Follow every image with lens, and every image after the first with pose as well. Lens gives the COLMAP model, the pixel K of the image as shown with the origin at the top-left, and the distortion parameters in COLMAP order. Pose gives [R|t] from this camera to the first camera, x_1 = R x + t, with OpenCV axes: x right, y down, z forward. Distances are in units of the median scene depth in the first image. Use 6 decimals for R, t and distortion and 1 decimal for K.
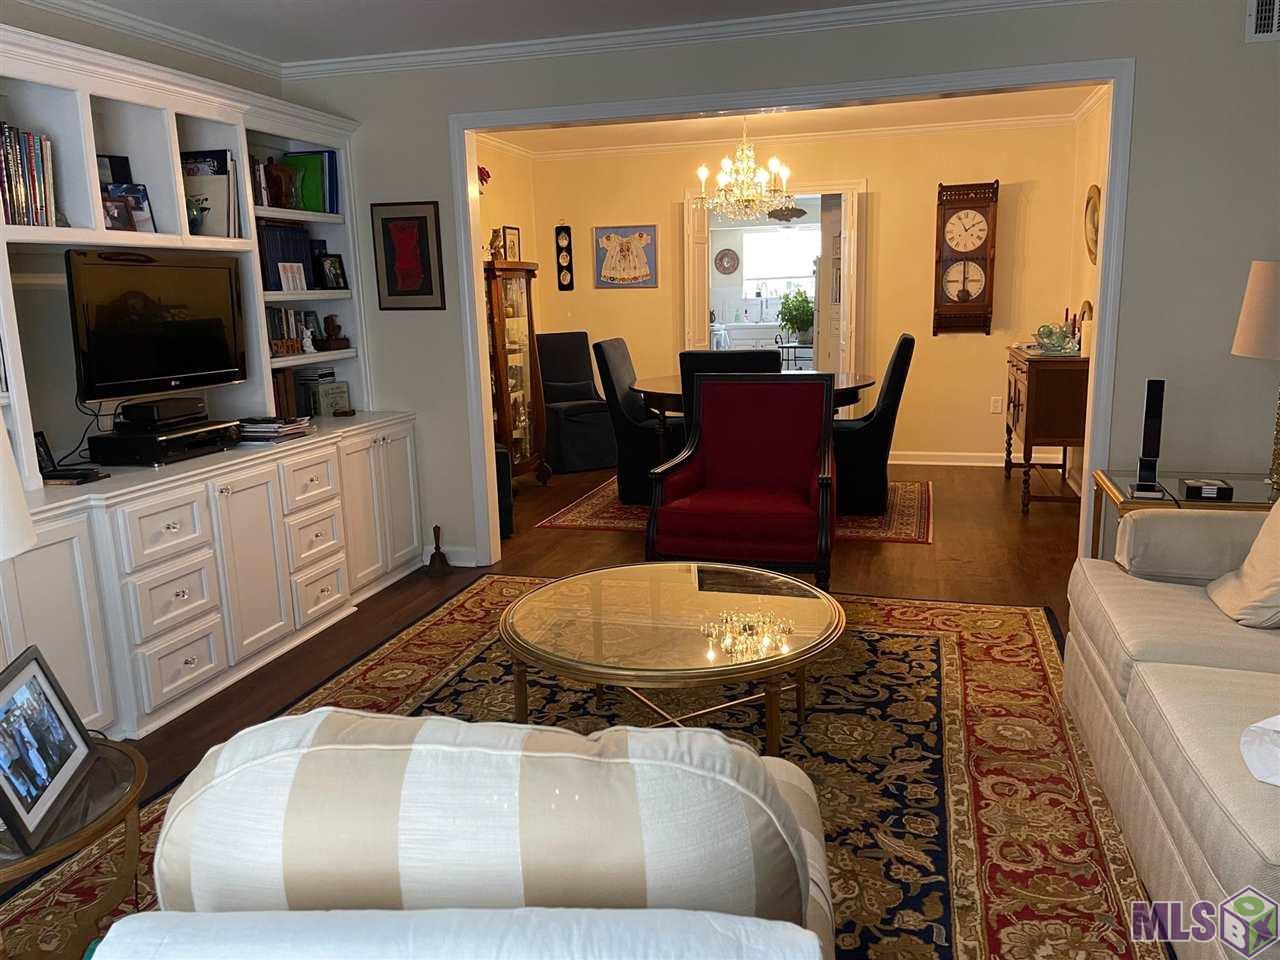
lens RADIAL K [[961.0, 0, 640.0], [0, 961.0, 480.0], [0, 0, 1]] dist [0.036593, -0.002232]
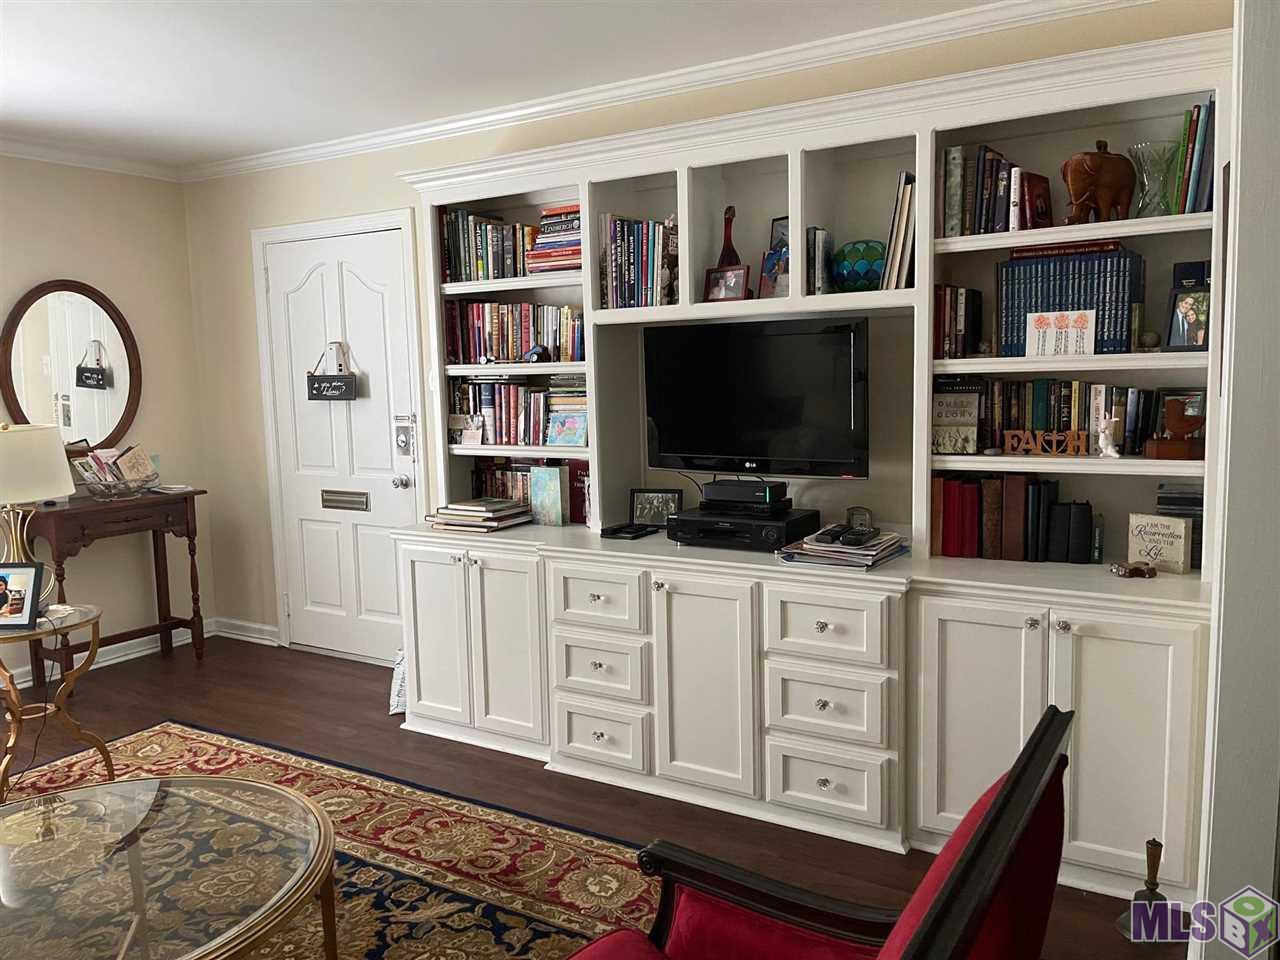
lens RADIAL K [[948.7, 0, 616.2], [0, 948.7, 476.7], [0, 0, 1]] dist [0.060827, -0.081391]
pose [[-0.263290, 0.145596, -0.953667, 0.437506], [-0.154521, 0.969418, 0.190661, -0.266983], [0.952261, 0.197561, -0.232741, 1.224186]]
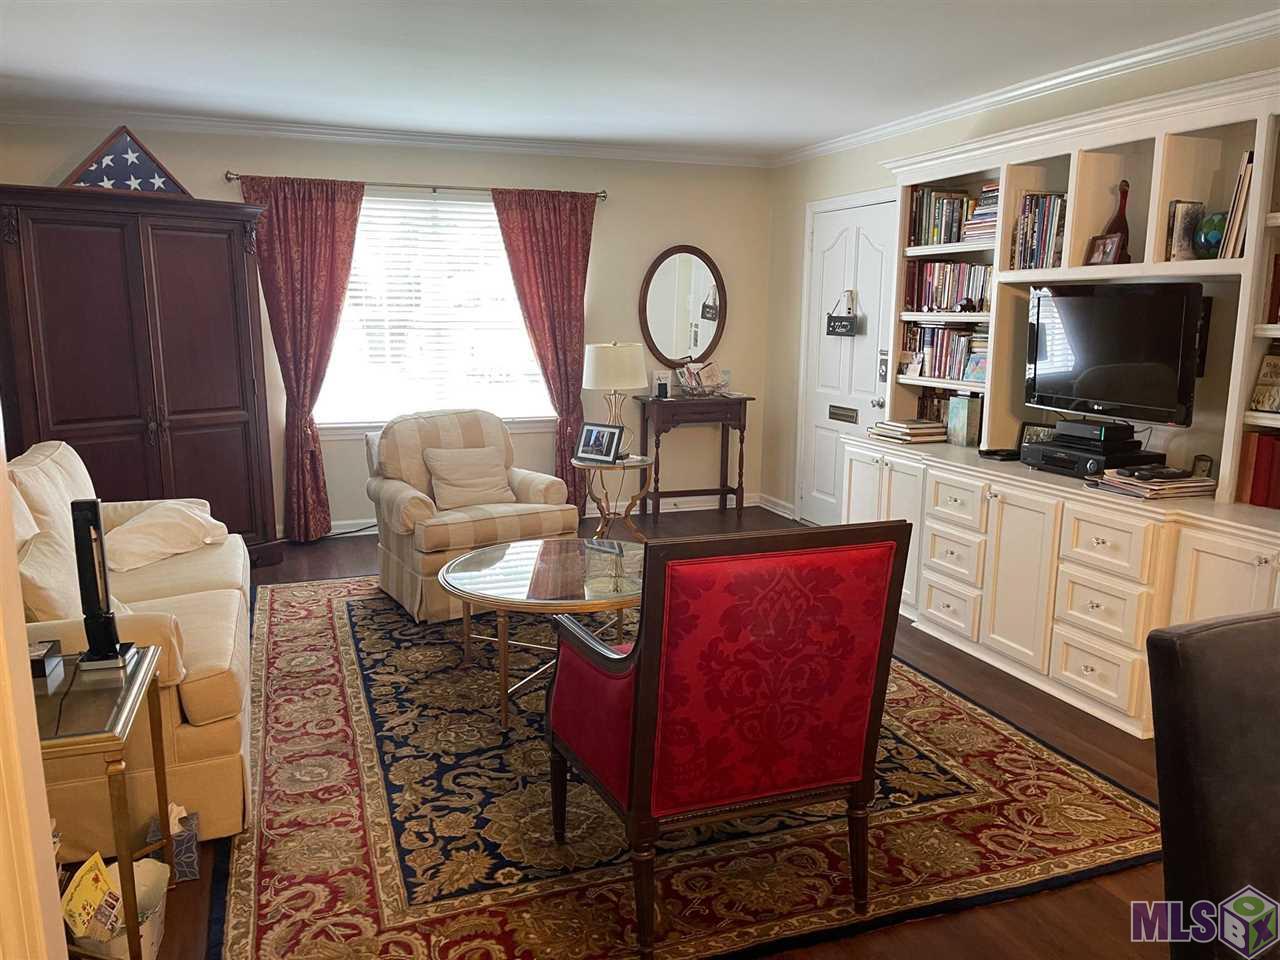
lens RADIAL K [[948.7, 0, 616.2], [0, 948.7, 476.7], [0, 0, 1]] dist [0.060827, -0.081391]
pose [[-0.816890, 0.125707, -0.562929, 0.601941], [-0.092815, 0.934596, 0.343390, -0.378629], [0.569278, 0.332760, -0.751794, 1.694220]]
